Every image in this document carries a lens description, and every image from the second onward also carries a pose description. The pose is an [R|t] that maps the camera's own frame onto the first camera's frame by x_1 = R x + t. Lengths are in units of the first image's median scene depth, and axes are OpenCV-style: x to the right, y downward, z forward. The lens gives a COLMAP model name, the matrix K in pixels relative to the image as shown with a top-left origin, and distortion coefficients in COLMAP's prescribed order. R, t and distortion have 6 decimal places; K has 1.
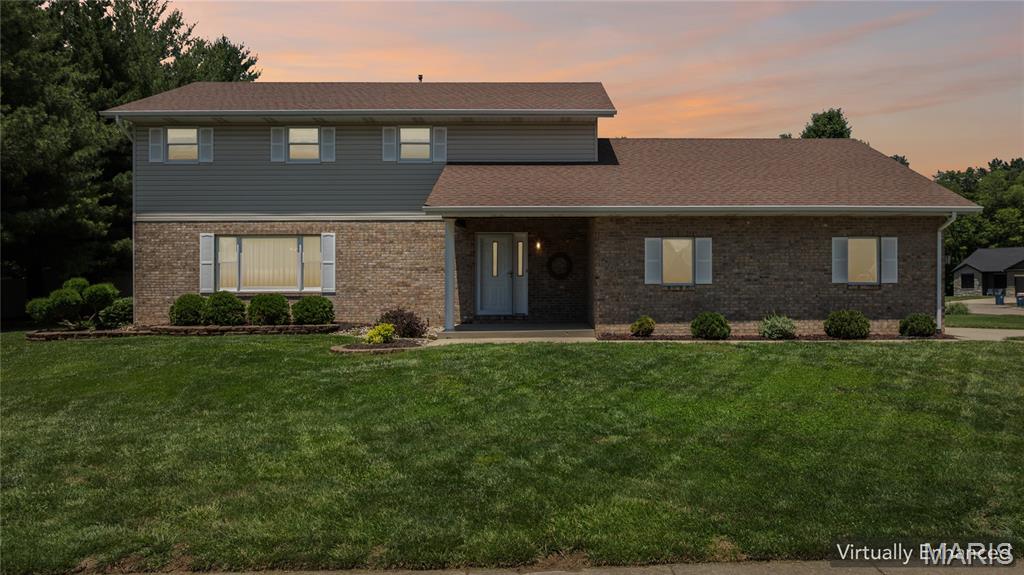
lens RADIAL K [[750.0, 0, 512.0], [0, 750.0, 287.5], [0, 0, 1]] dist [-0.004366, -0.002313]
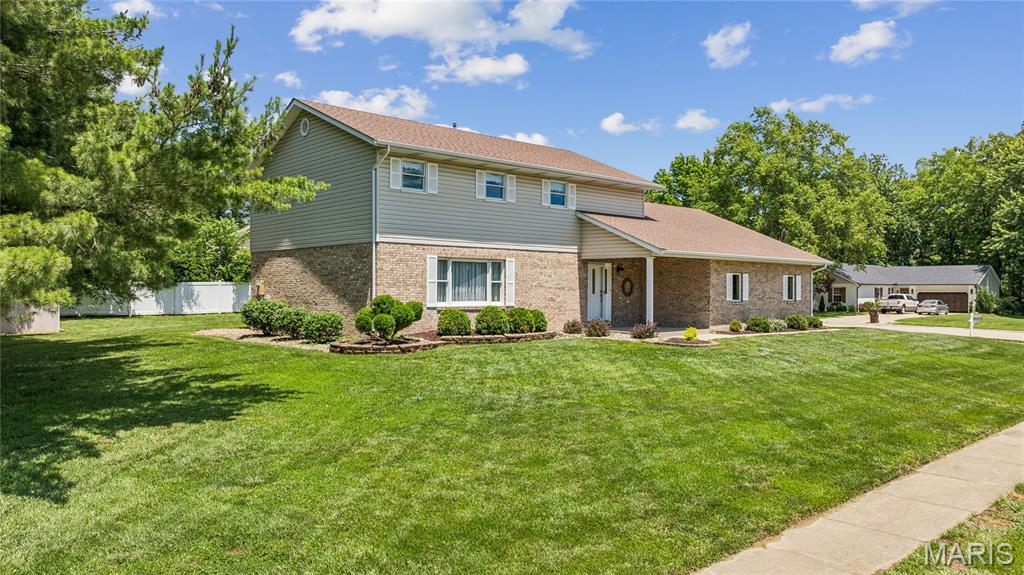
lens RADIAL K [[731.2, 0, 512.0], [0, 731.2, 287.5], [0, 0, 1]] dist [-0.028088, -0.002040]
pose [[0.748442, 0.010110, 0.663123, -1.111250], [-0.005829, 0.999945, -0.008667, -0.015068], [-0.663174, 0.002621, 0.748460, 0.088870]]
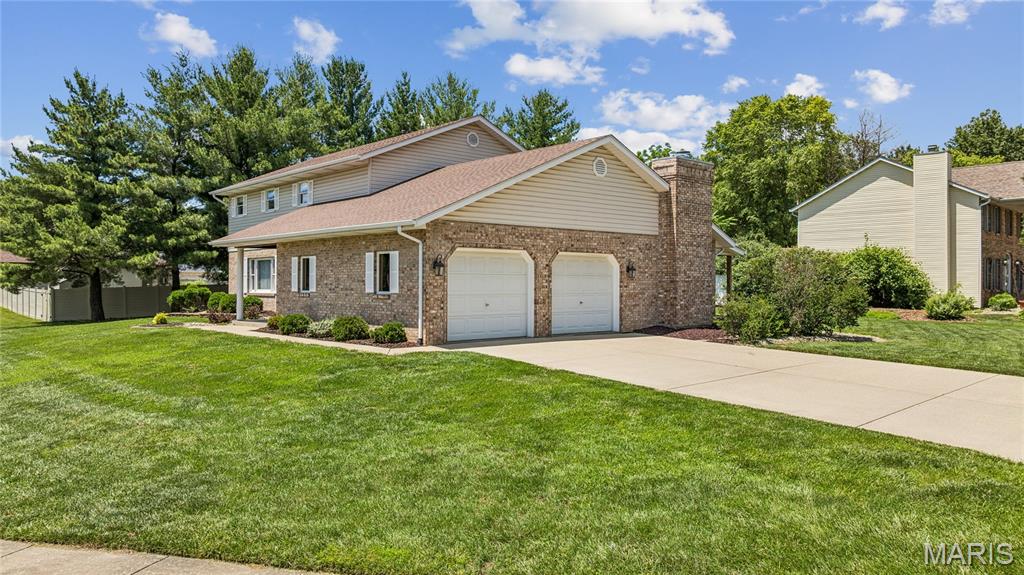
lens RADIAL K [[731.2, 0, 512.0], [0, 731.2, 287.5], [0, 0, 1]] dist [-0.028088, -0.002040]
pose [[0.663512, 0.006351, -0.748139, 1.248630], [-0.005519, 0.999978, 0.003594, -0.016693], [0.748146, 0.001745, 0.663532, 0.376858]]
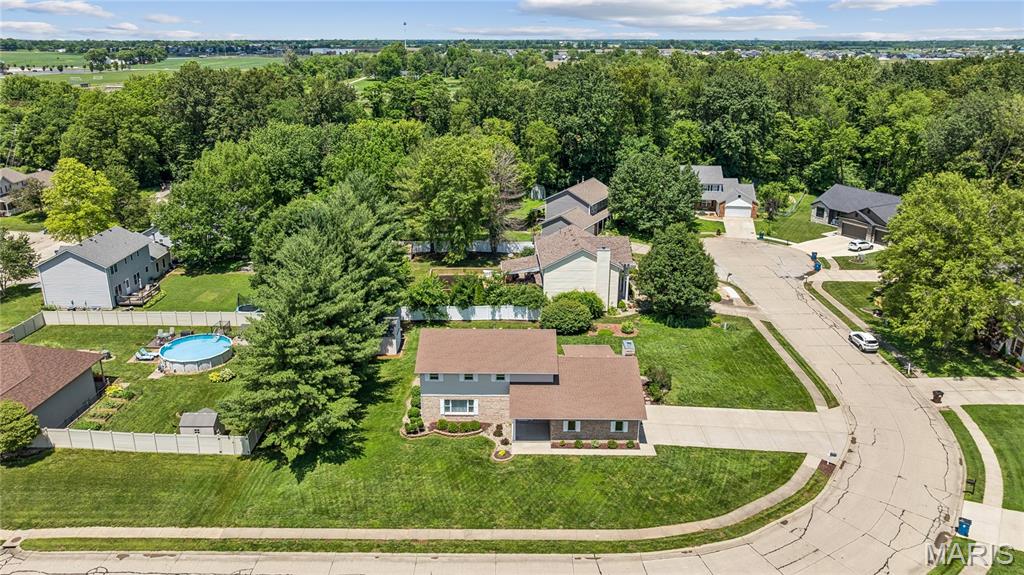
lens RADIAL K [[731.2, 0, 512.0], [0, 731.2, 287.5], [0, 0, 1]] dist [-0.028088, -0.002040]
pose [[0.999854, 0.008731, -0.014695, -0.049165], [-0.003593, 0.947841, 0.318723, -1.668741], [0.016711, -0.318623, 0.947734, -2.026512]]
